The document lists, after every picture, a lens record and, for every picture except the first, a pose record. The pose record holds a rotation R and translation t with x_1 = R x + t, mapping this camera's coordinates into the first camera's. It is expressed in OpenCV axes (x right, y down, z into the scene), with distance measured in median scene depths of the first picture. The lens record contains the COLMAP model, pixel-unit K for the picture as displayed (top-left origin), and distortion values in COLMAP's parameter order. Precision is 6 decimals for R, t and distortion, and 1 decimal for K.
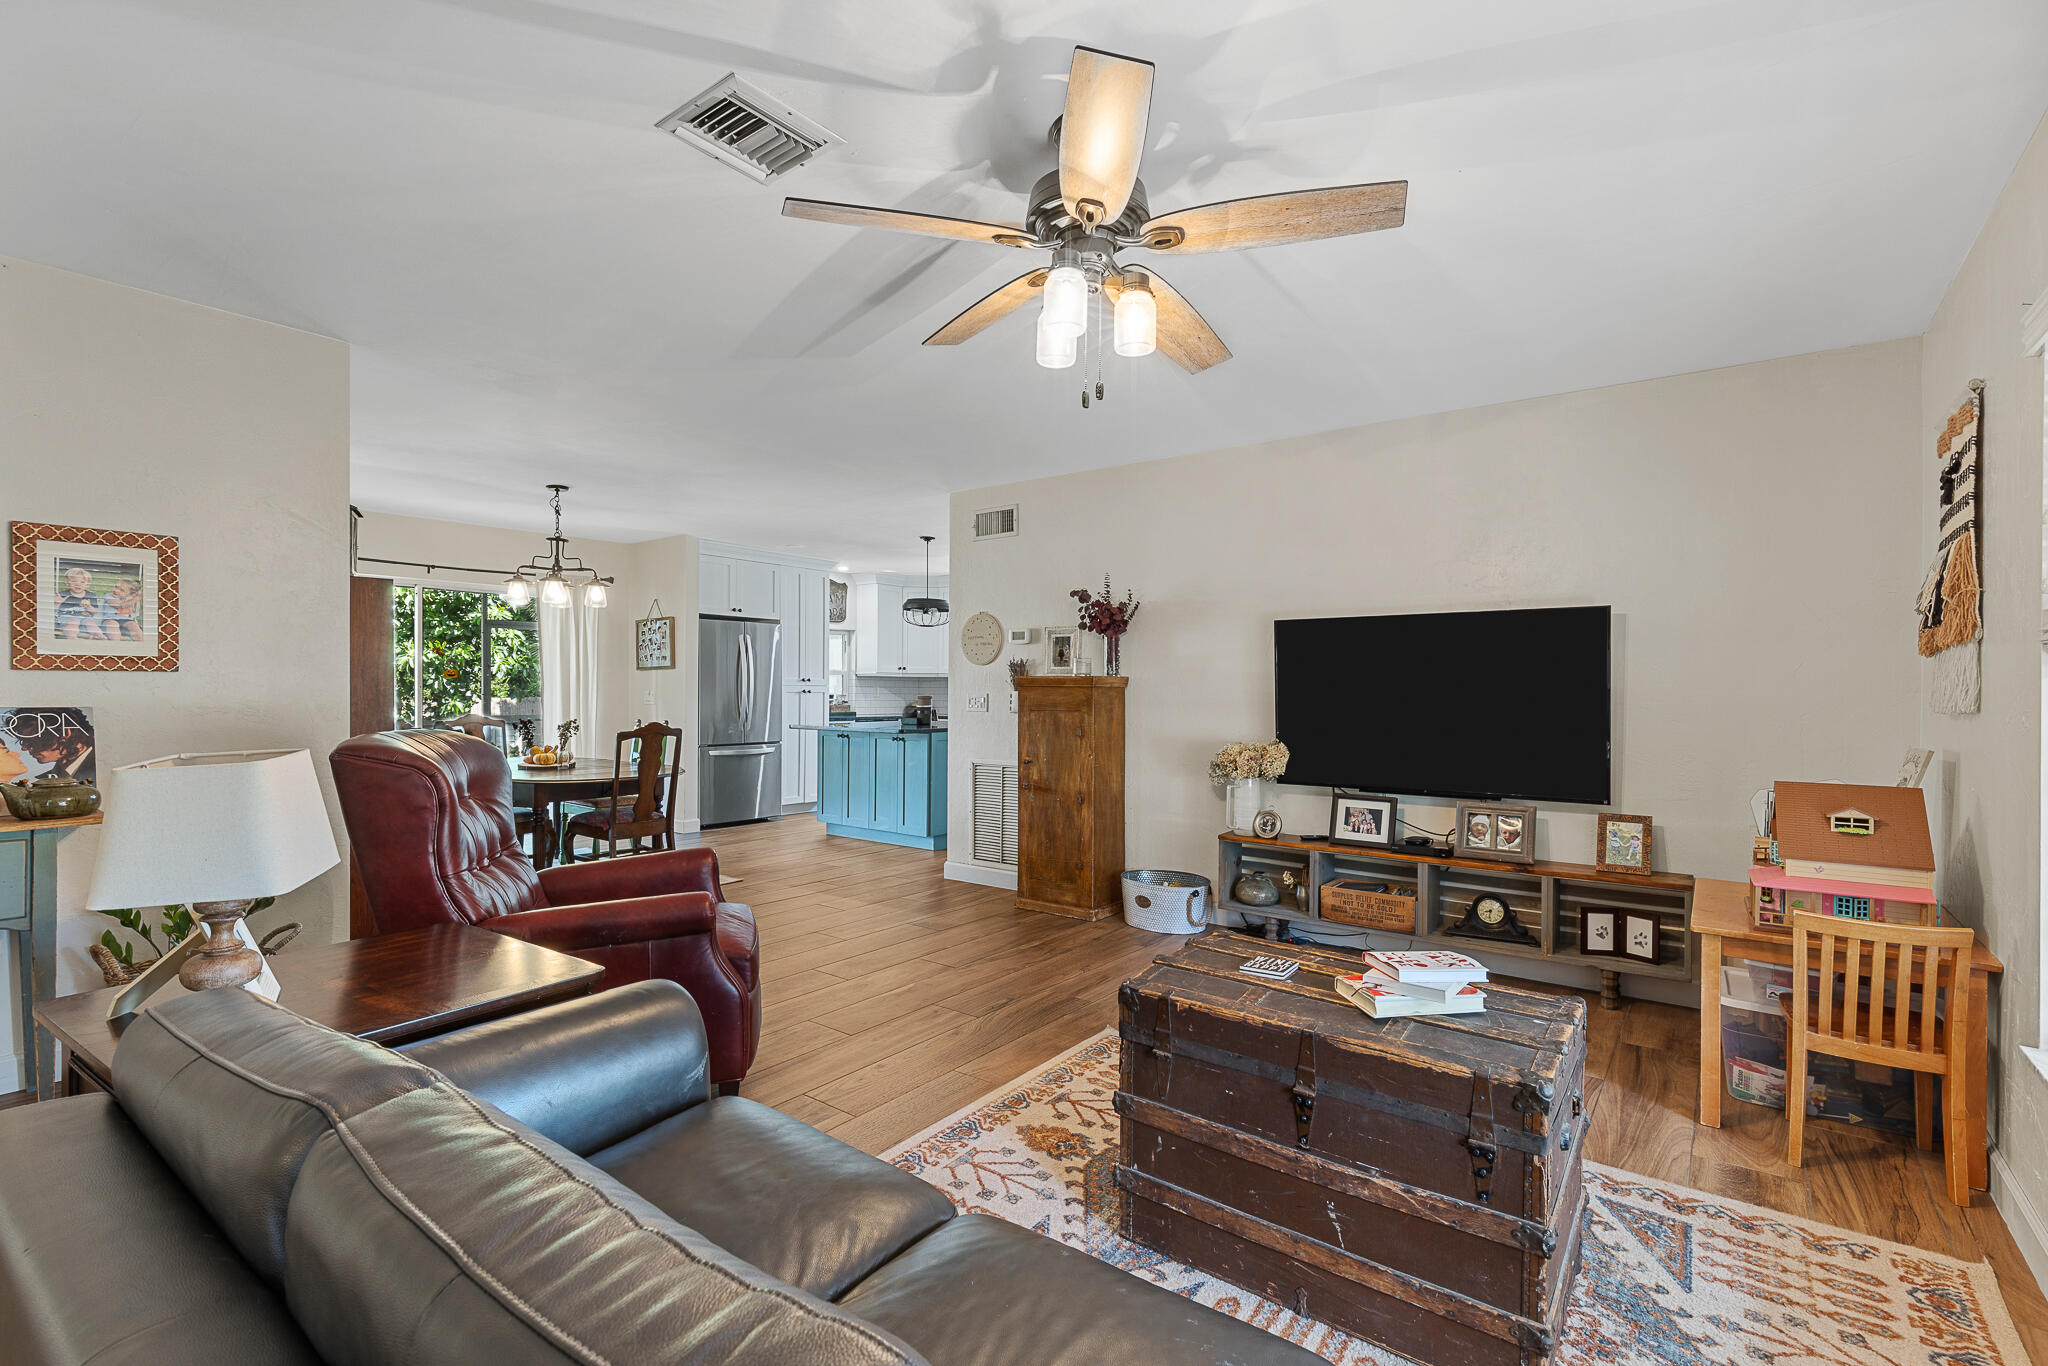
lens RADIAL K [[910.1, 0, 1021.1], [0, 910.1, 691.8], [0, 0, 1]] dist [-0.000432, 0.000468]
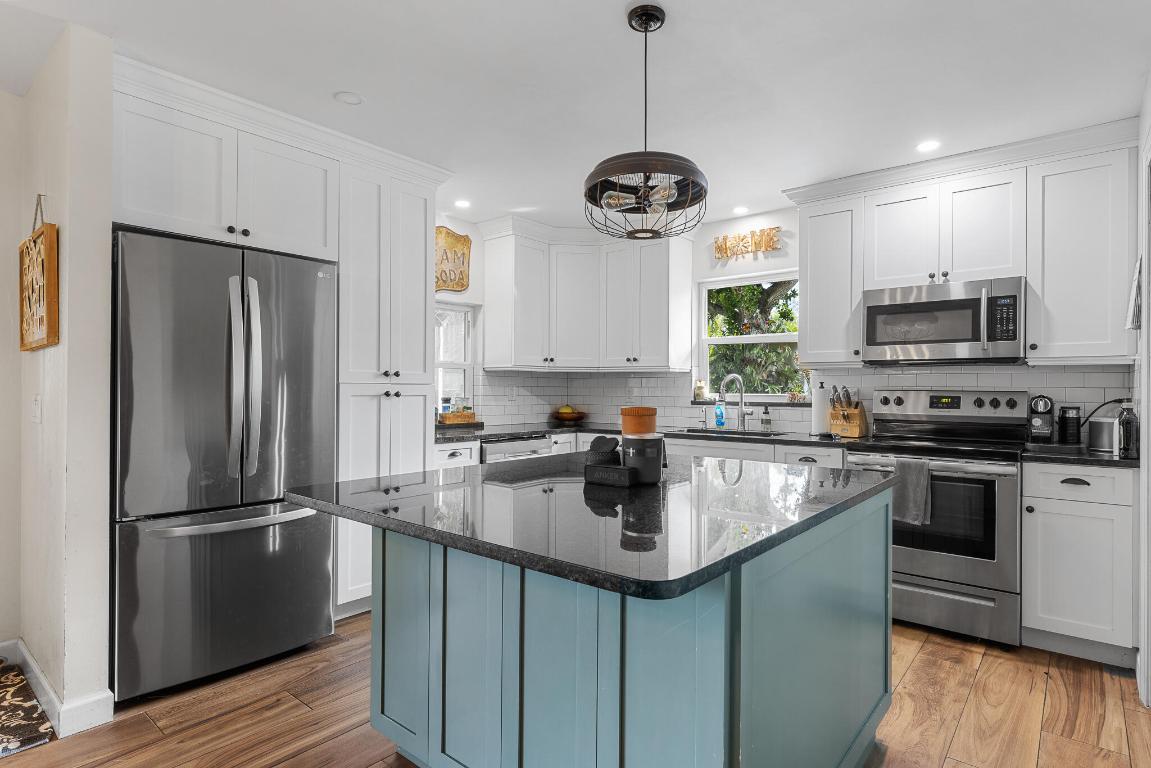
lens RADIAL K [[608.5, 0, 573.9], [0, 608.5, 386.6], [0, 0, 1]] dist [-0.001723, -0.001108]
pose [[0.998666, -0.000370, -0.051633, -0.110197], [0.000055, 0.999981, -0.006110, -0.002884], [0.051635, 0.006099, 0.998647, 0.673682]]
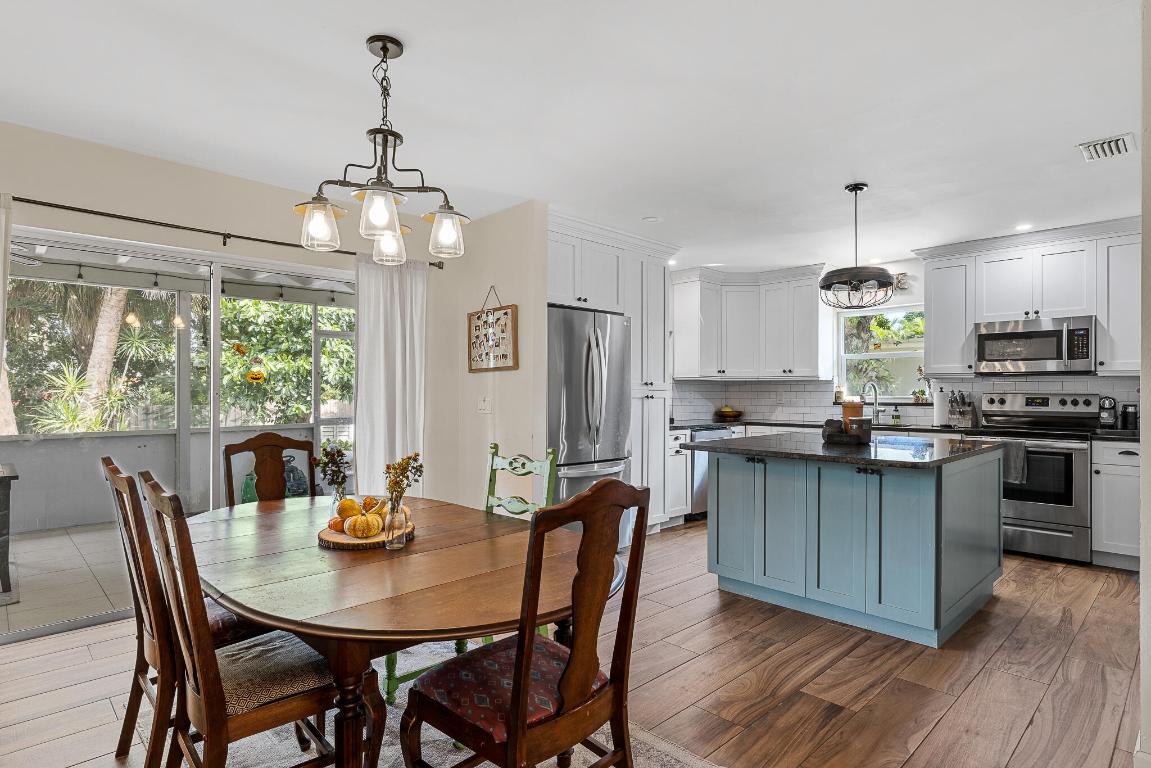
lens RADIAL K [[613.9, 0, 575.4], [0, 613.9, 388.4], [0, 0, 1]] dist [-0.002882, 0.001618]
pose [[0.987517, -0.004442, -0.157447, -0.228343], [0.002862, 0.999943, -0.010262, -0.002955], [0.157484, 0.009684, 0.987474, 0.441352]]
